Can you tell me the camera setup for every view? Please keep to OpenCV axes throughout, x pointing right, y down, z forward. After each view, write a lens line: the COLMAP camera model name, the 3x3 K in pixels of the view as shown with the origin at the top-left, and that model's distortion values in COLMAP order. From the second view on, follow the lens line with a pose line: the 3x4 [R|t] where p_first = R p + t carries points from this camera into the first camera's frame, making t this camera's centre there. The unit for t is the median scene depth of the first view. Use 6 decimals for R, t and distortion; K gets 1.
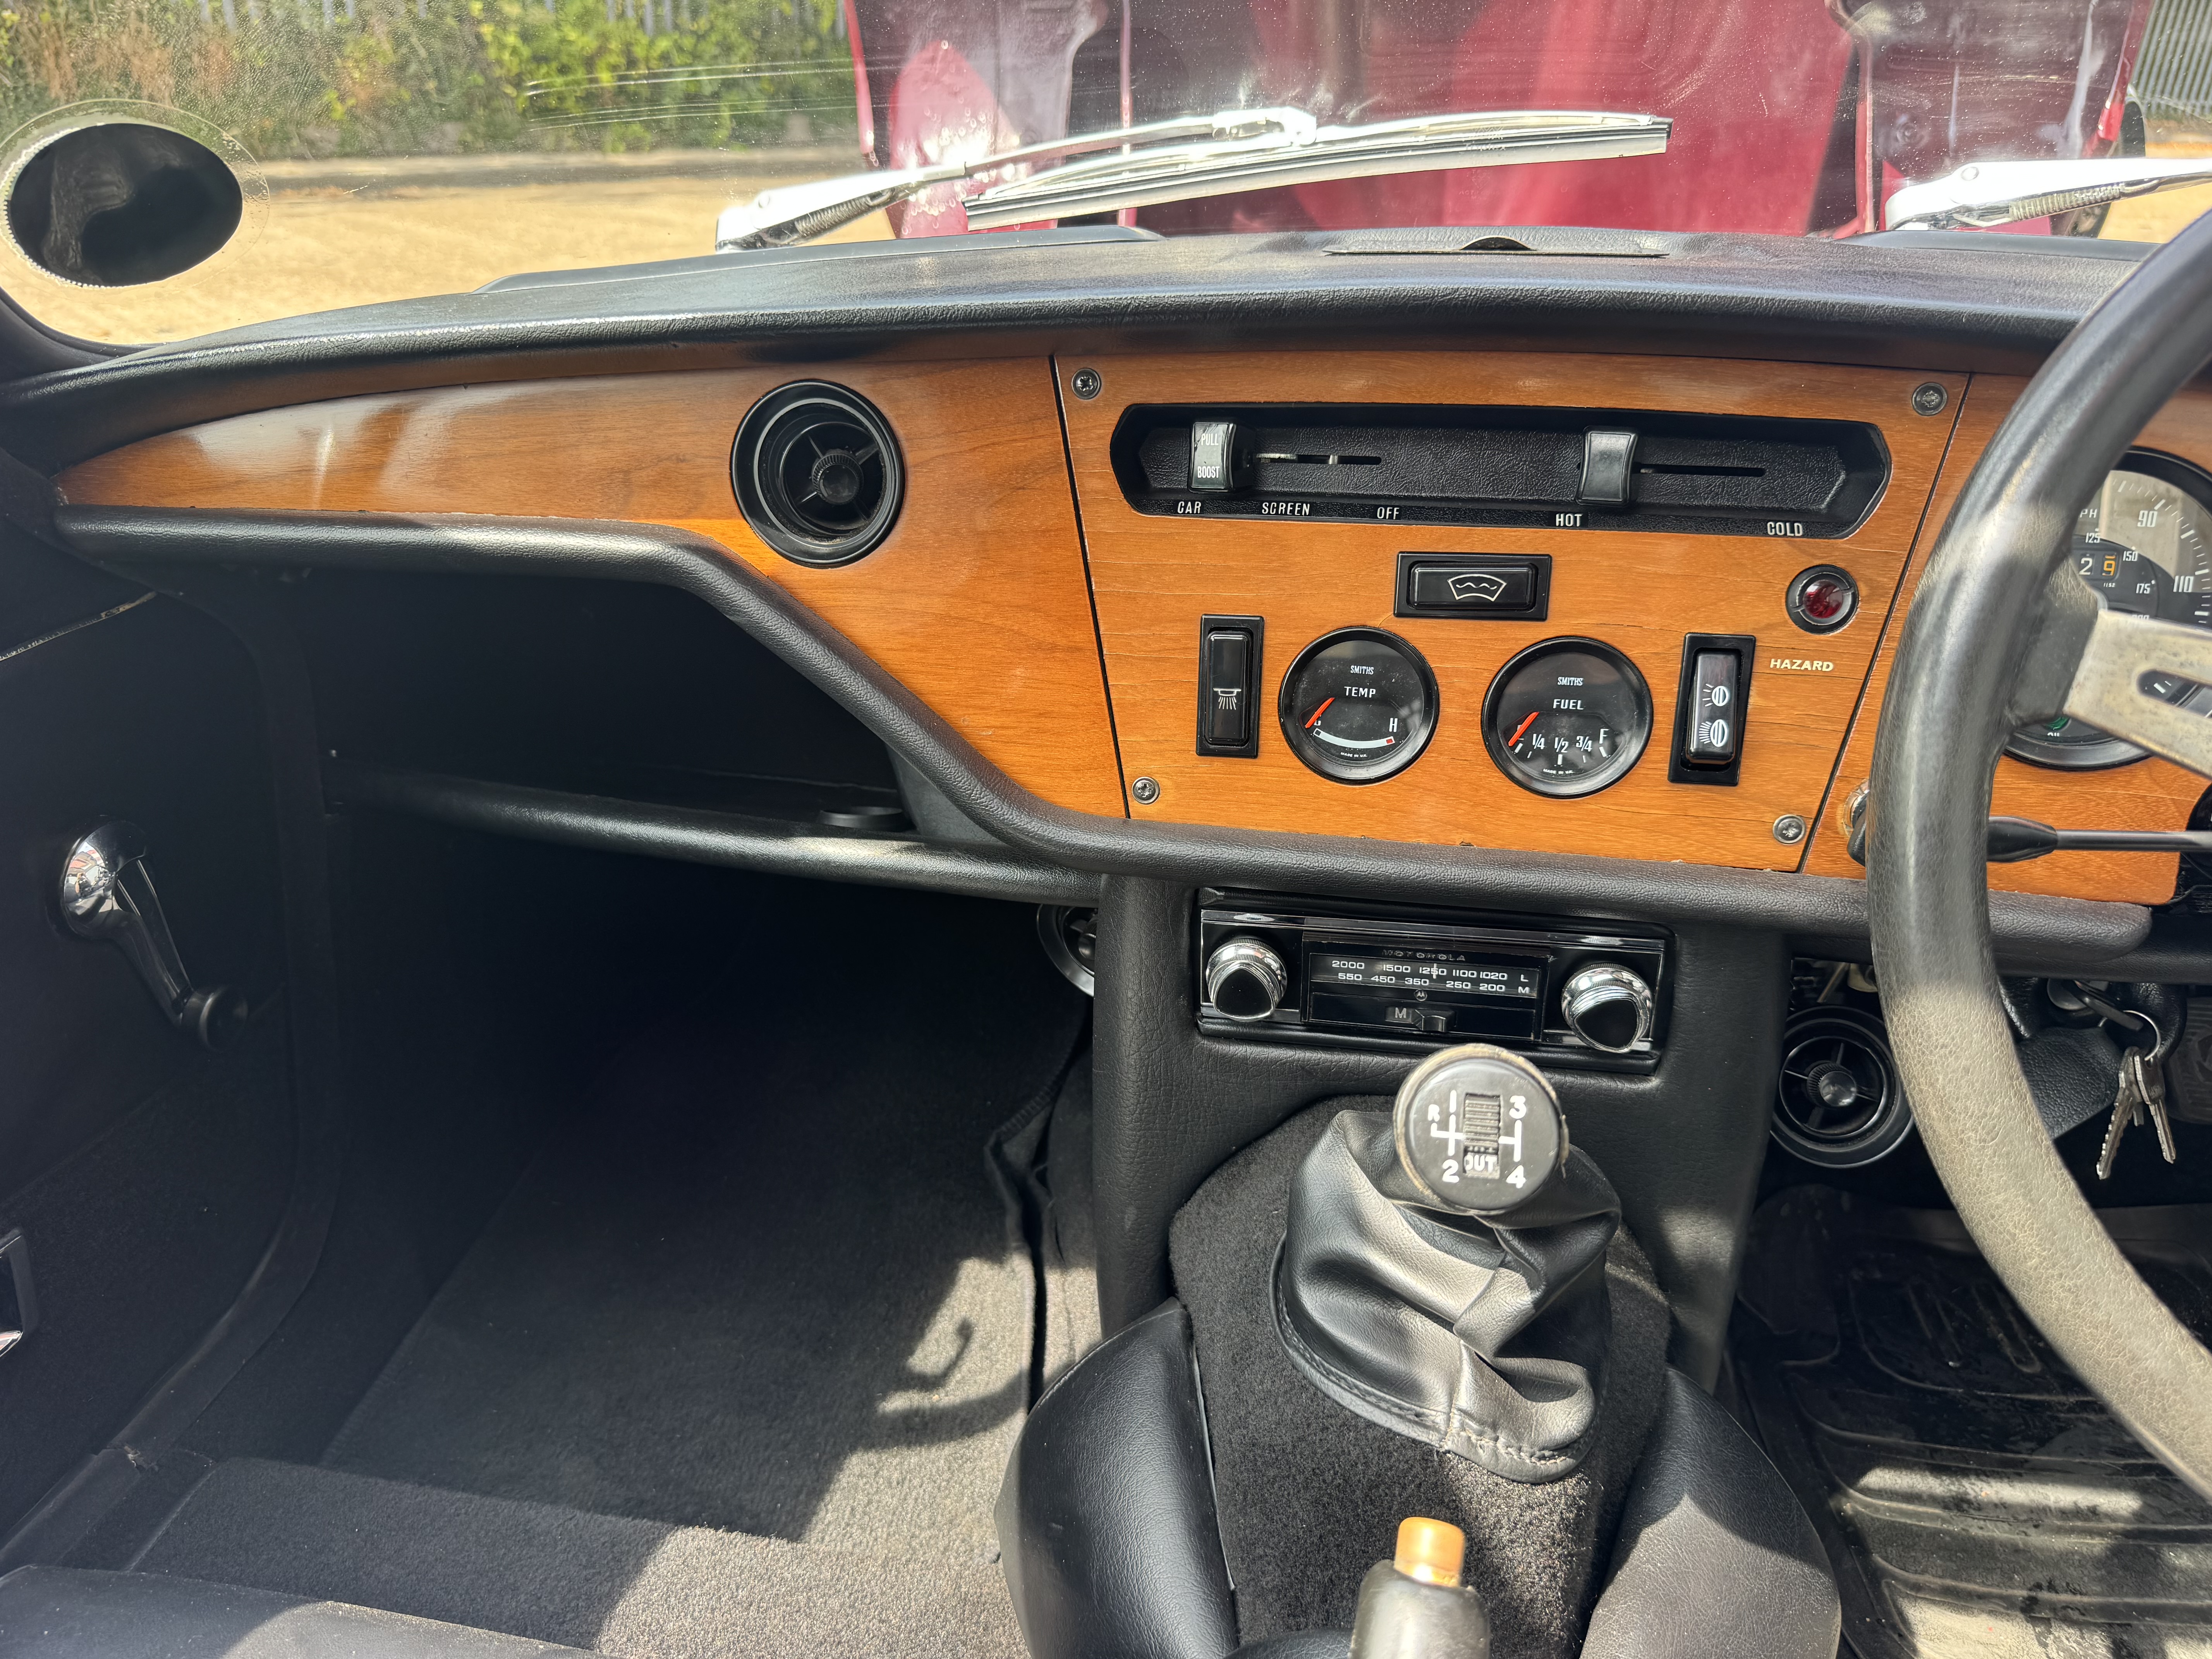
lens RADIAL K [[1578.7, 0, 1106.0], [0, 1578.7, 829.5], [0, 0, 1]] dist [0.097700, -0.190471]
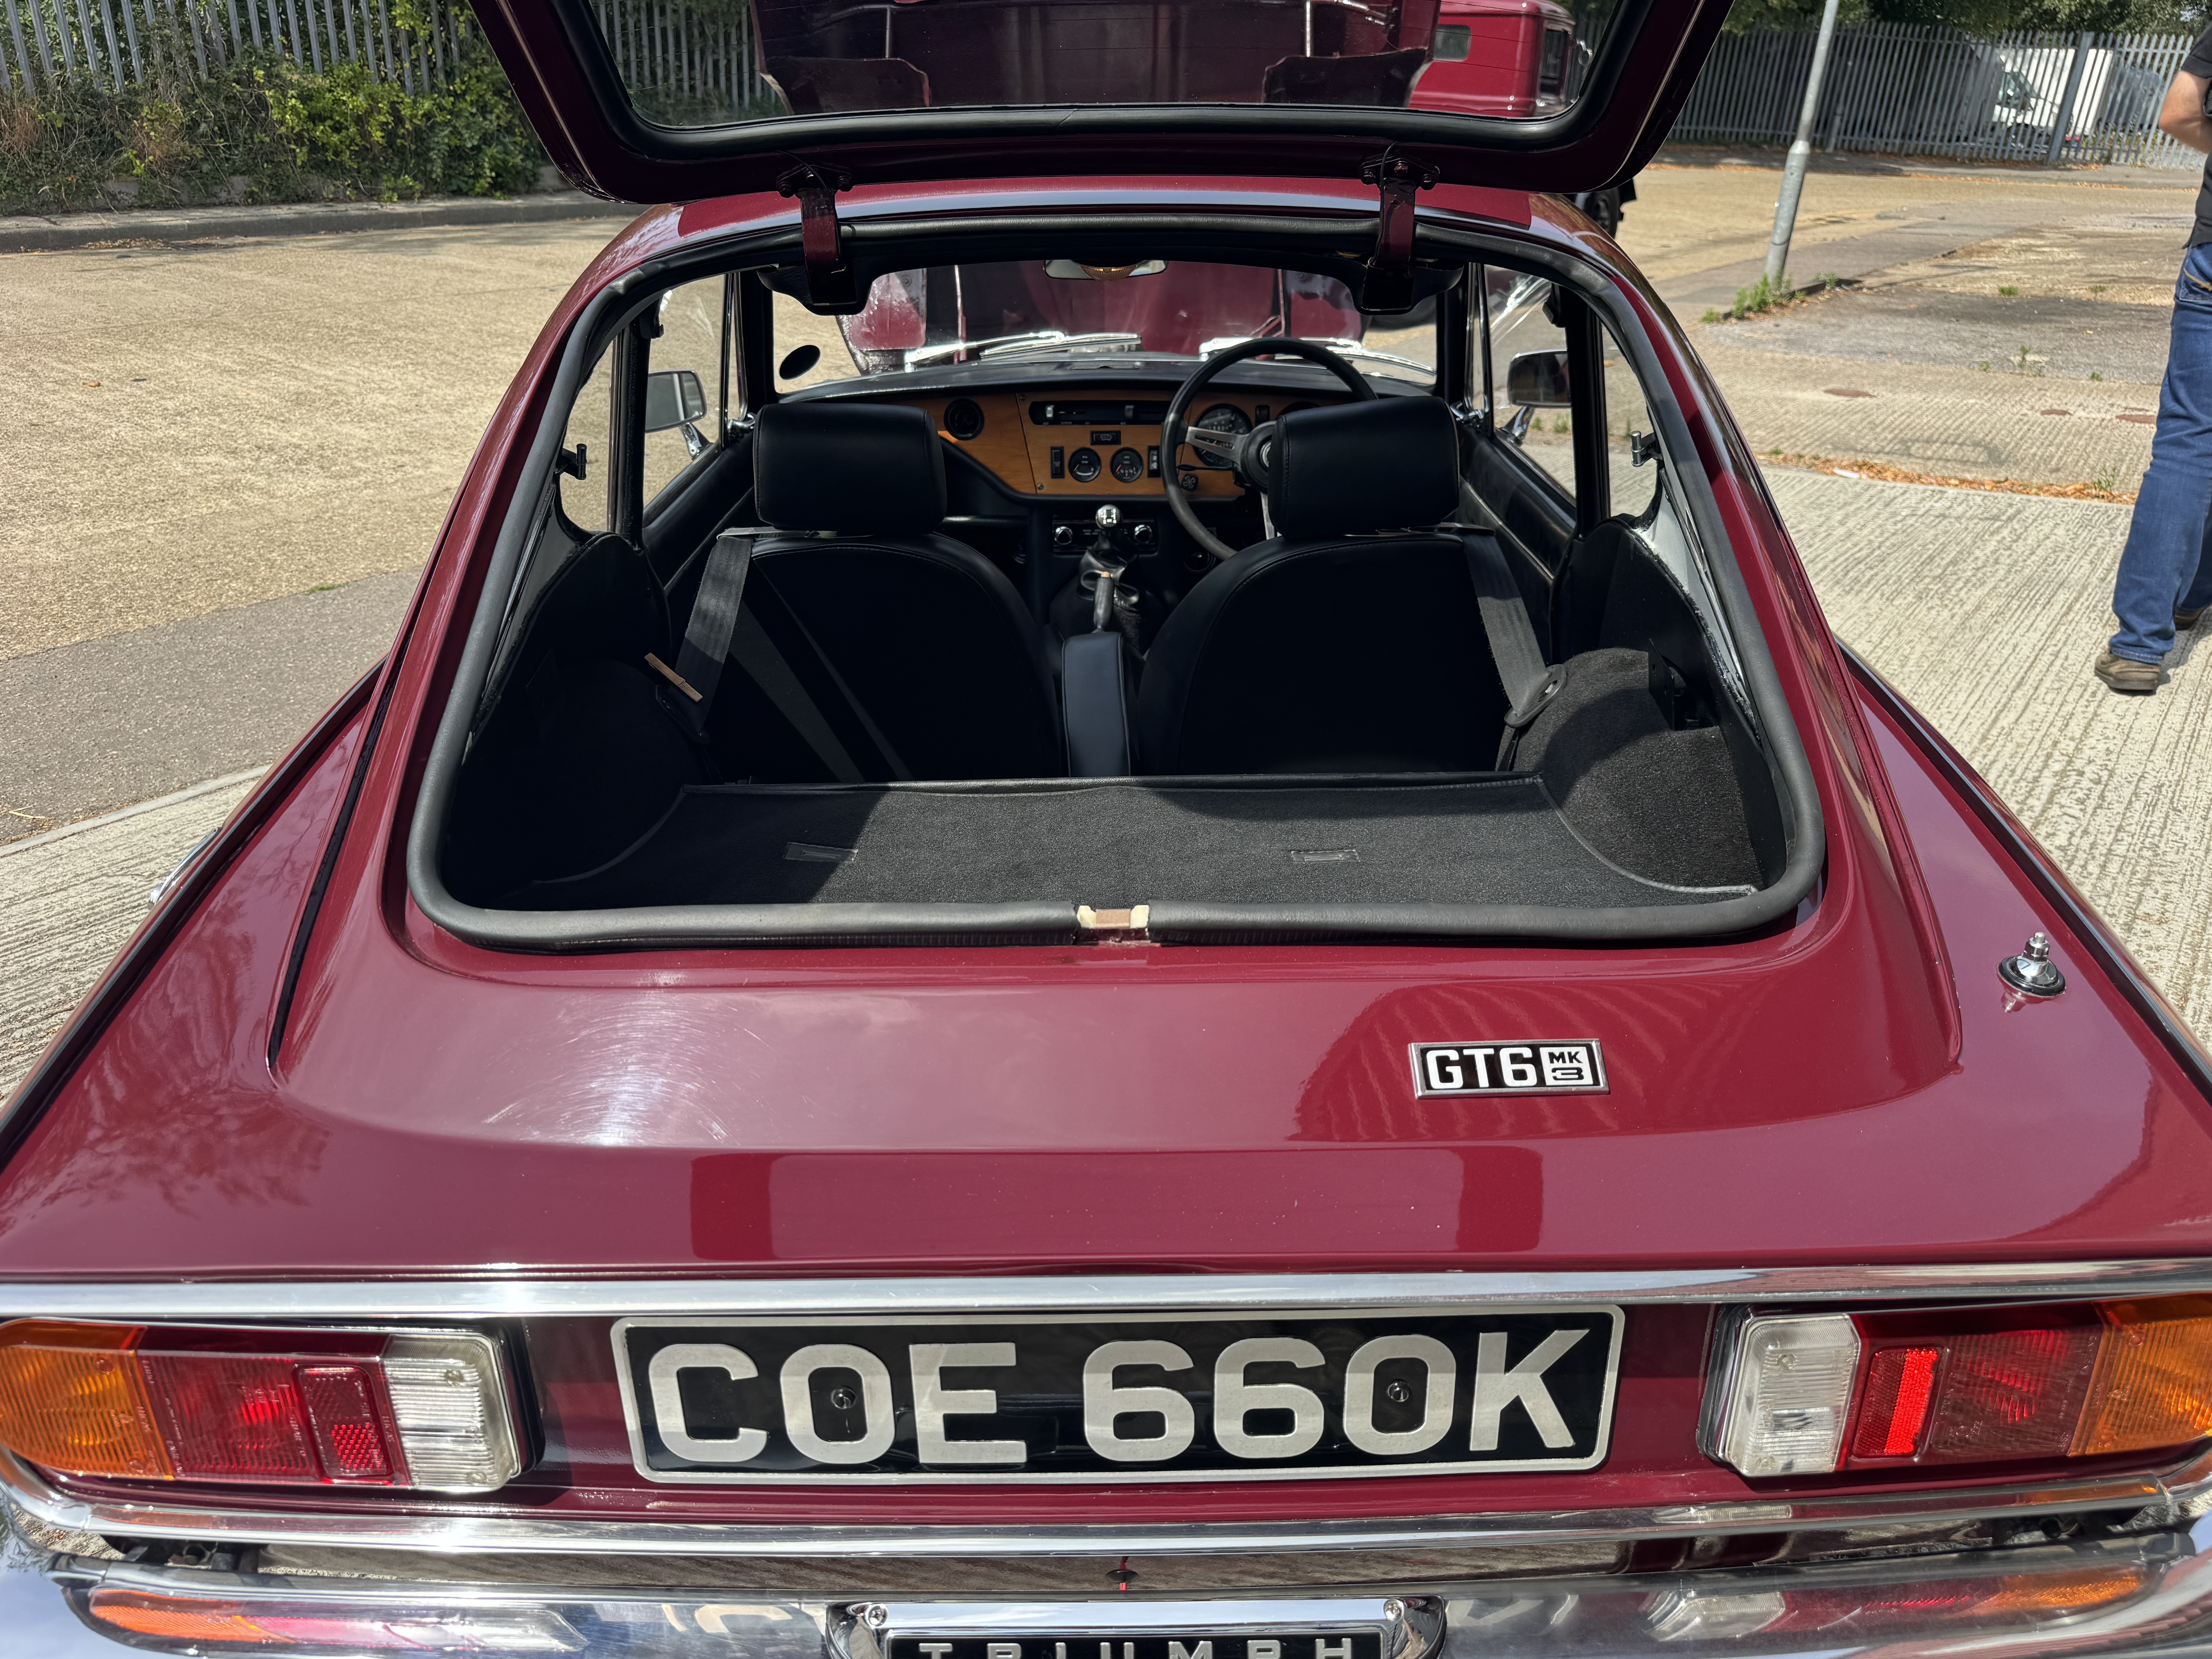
lens RADIAL K [[1553.5, 0, 1106.0], [0, 1553.5, 829.5], [0, 0, 1]] dist [0.095437, -0.122568]
pose [[0.983321, -0.069224, 0.168191, -0.624834], [0.069877, 0.997554, 0.002040, 0.984050], [-0.167921, 0.009747, 0.985752, -3.527161]]
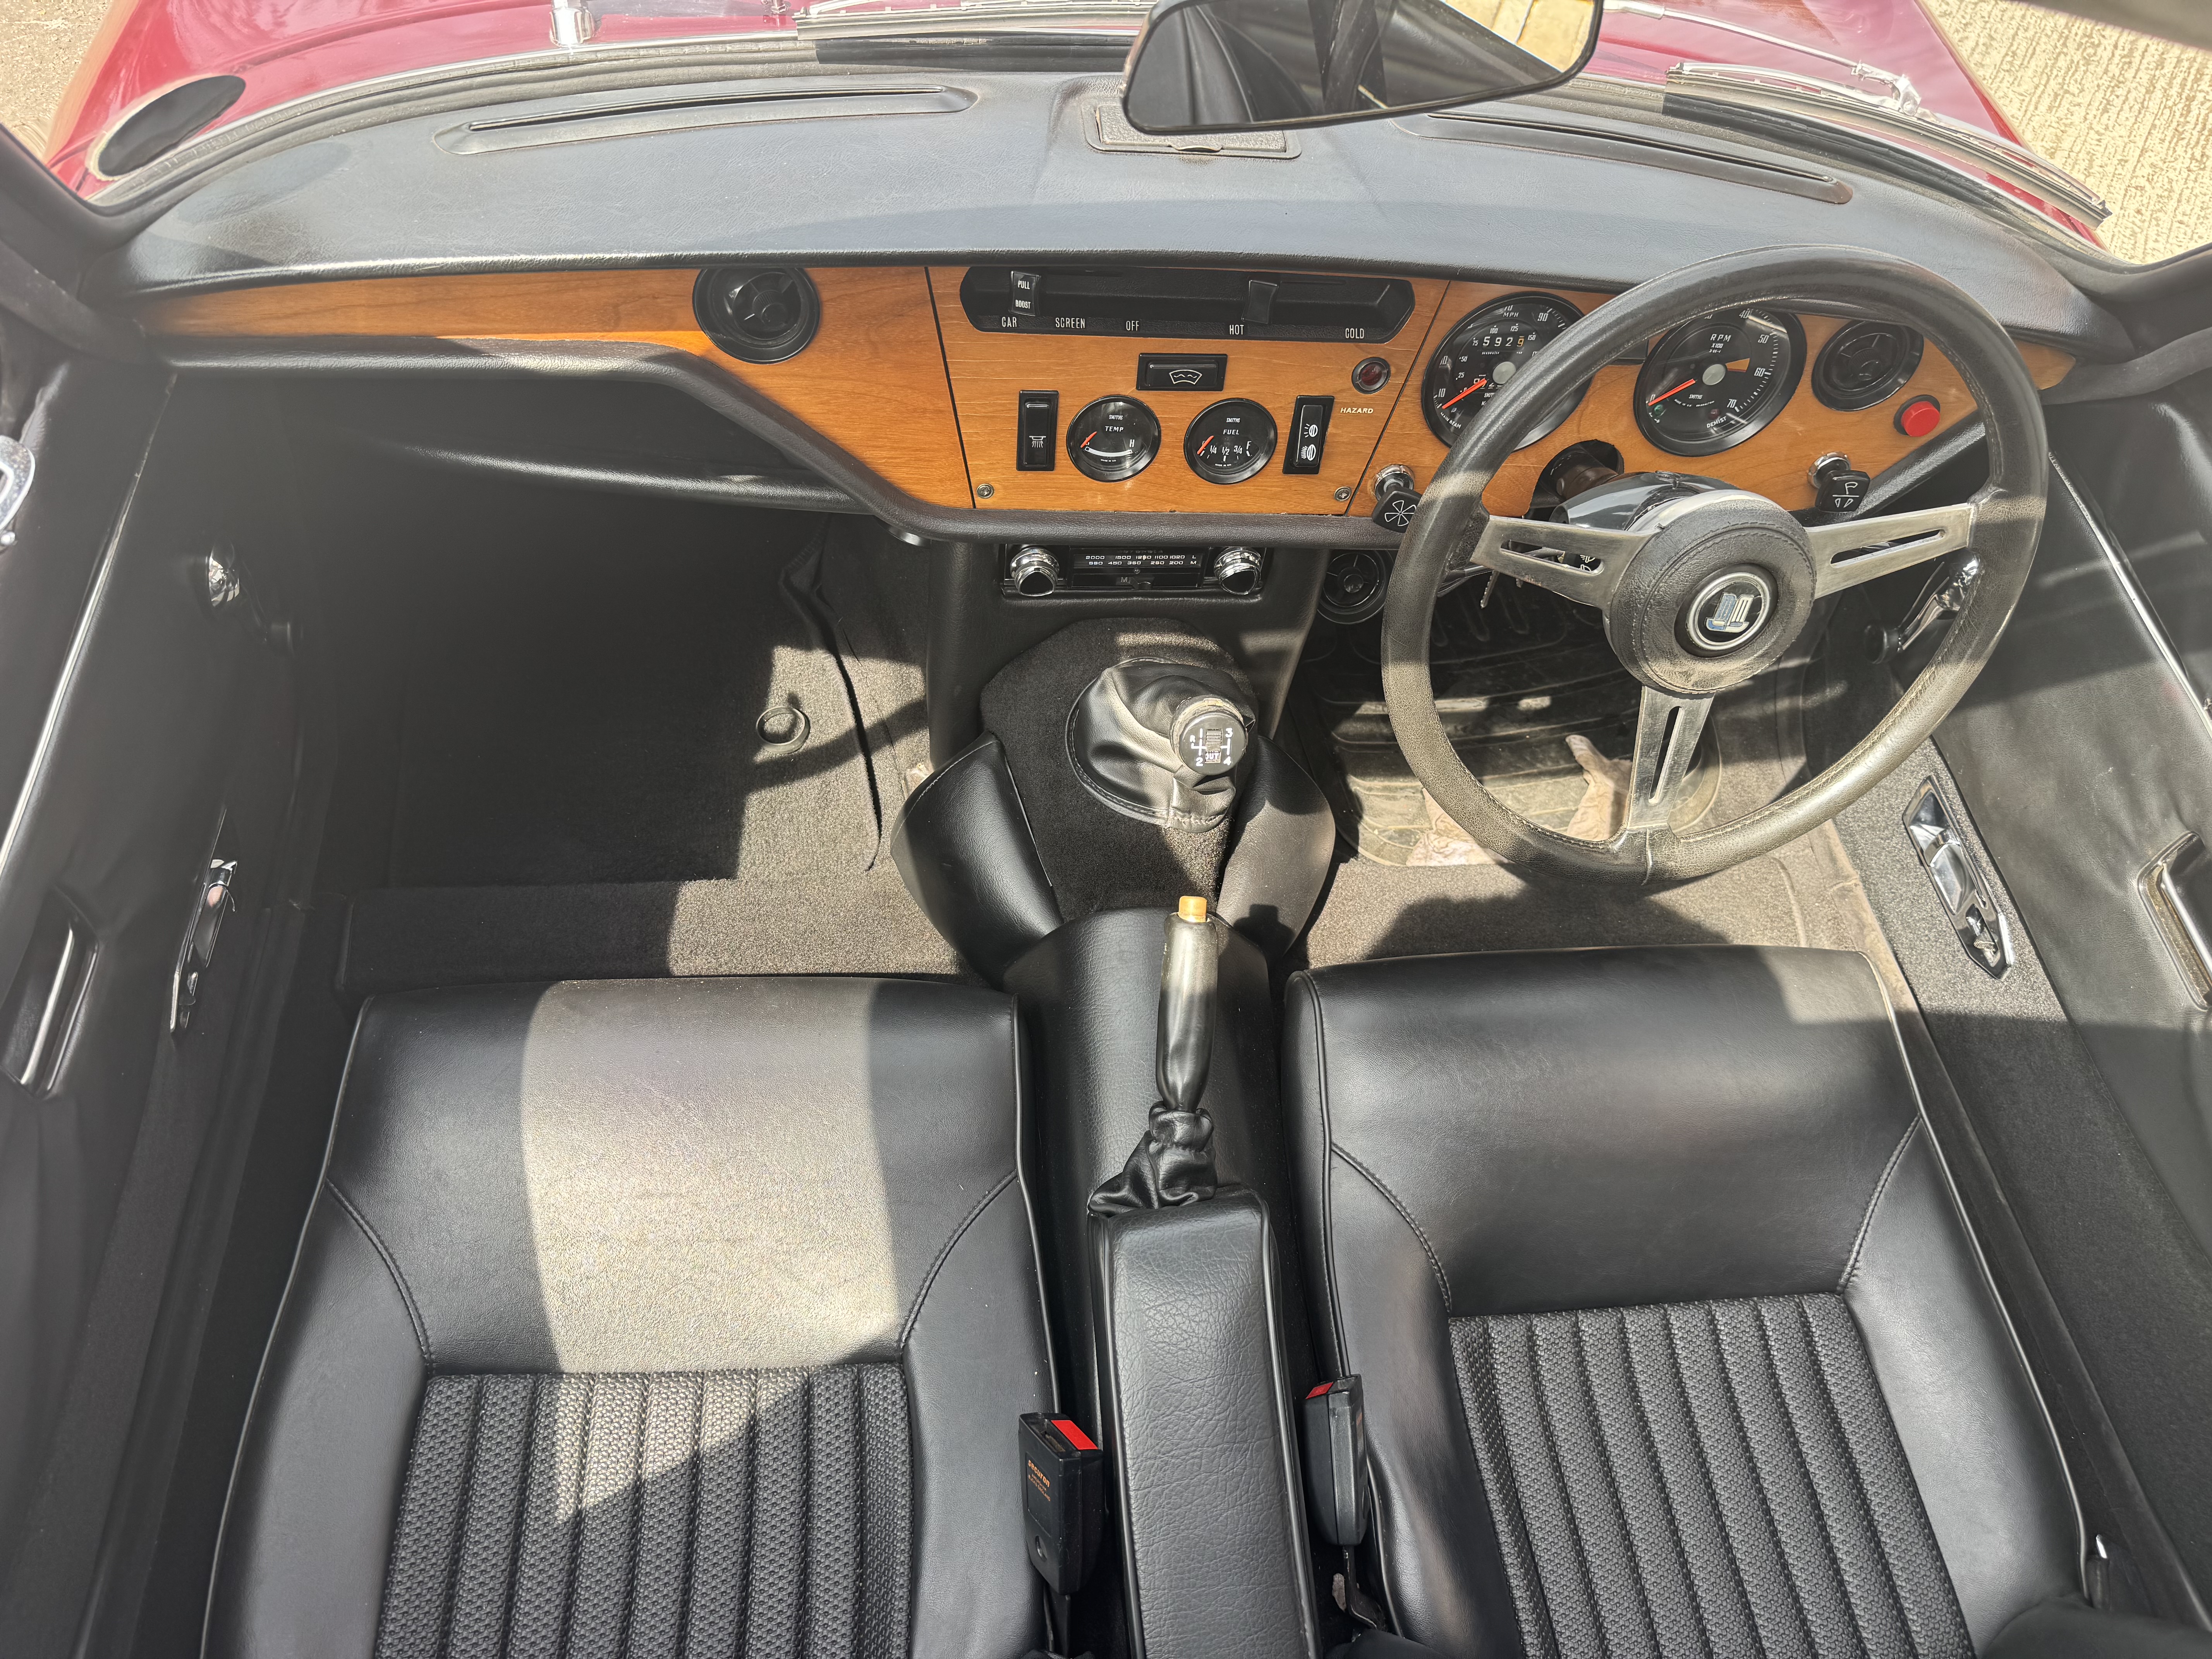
lens RADIAL K [[1578.7, 0, 1106.0], [0, 1578.7, 829.5], [0, 0, 1]] dist [0.097700, -0.190471]
pose [[0.953910, -0.162692, 0.252165, -0.329921], [0.006263, 0.850898, 0.525294, -0.594360], [-0.300028, -0.499504, 0.812699, -0.550360]]
